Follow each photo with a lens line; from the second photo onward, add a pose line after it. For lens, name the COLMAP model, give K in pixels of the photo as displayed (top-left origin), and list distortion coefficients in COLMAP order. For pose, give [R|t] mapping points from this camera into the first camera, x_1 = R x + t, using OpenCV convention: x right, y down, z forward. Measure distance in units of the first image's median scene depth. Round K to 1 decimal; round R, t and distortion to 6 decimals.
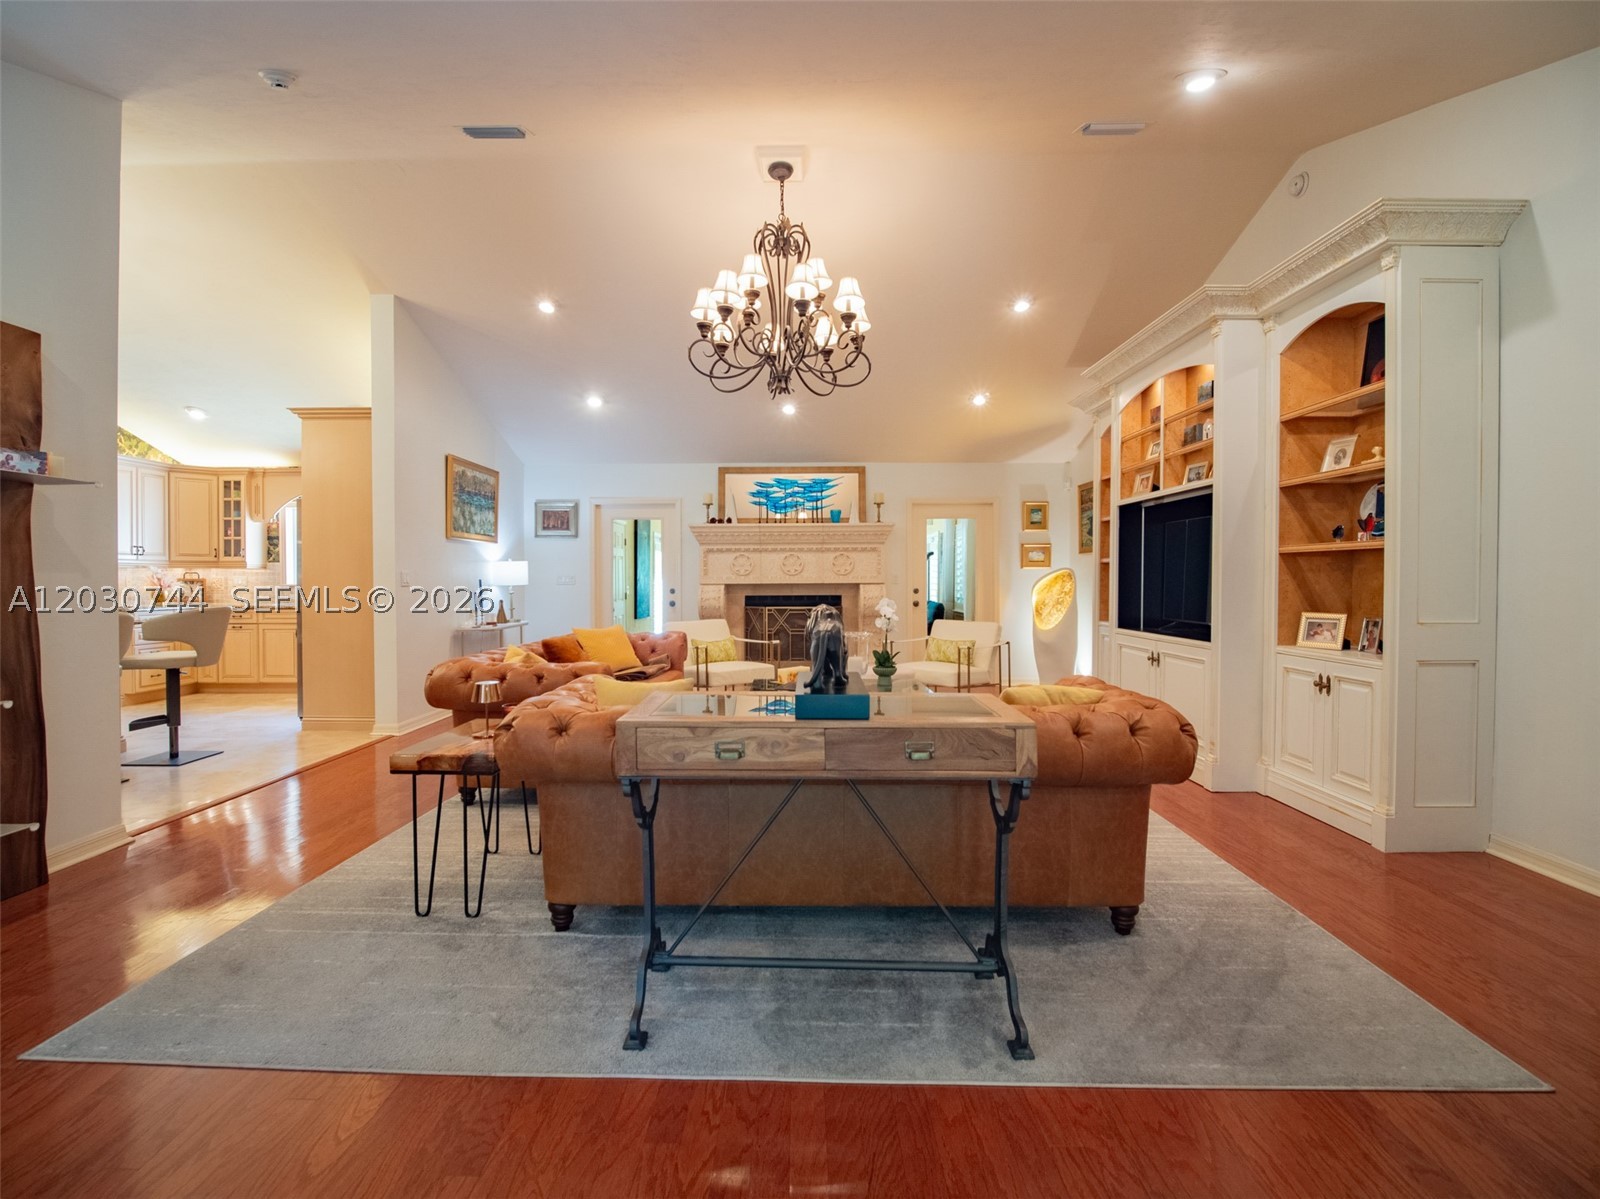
lens RADIAL K [[730.4, 0, 796.3], [0, 730.4, 587.0], [0, 0, 1]] dist [-0.018280, -0.000207]
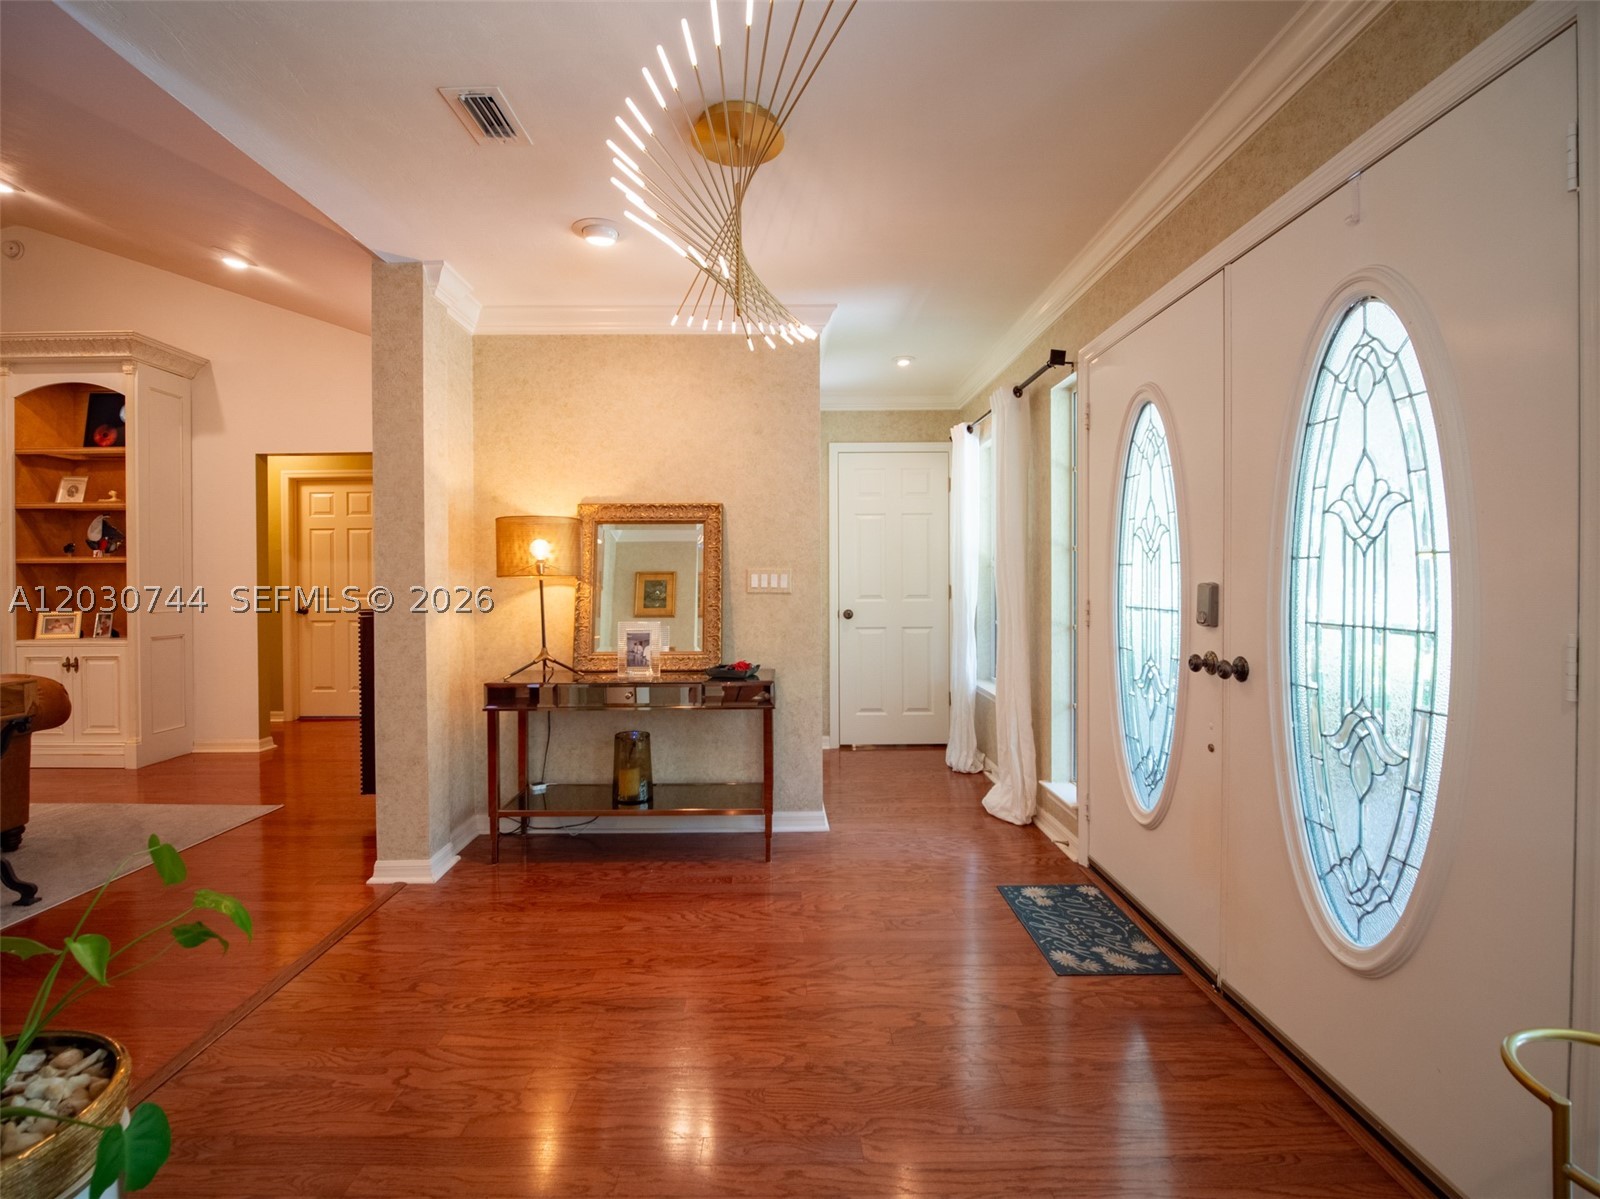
lens RADIAL K [[730.4, 0, 796.3], [0, 730.4, 587.0], [0, 0, 1]] dist [-0.018280, -0.000207]
pose [[-0.031594, -0.009757, 0.999453, -0.601590], [0.017143, 0.999800, 0.010303, 0.002558], [-0.999354, 0.017459, -0.031420, -0.273933]]
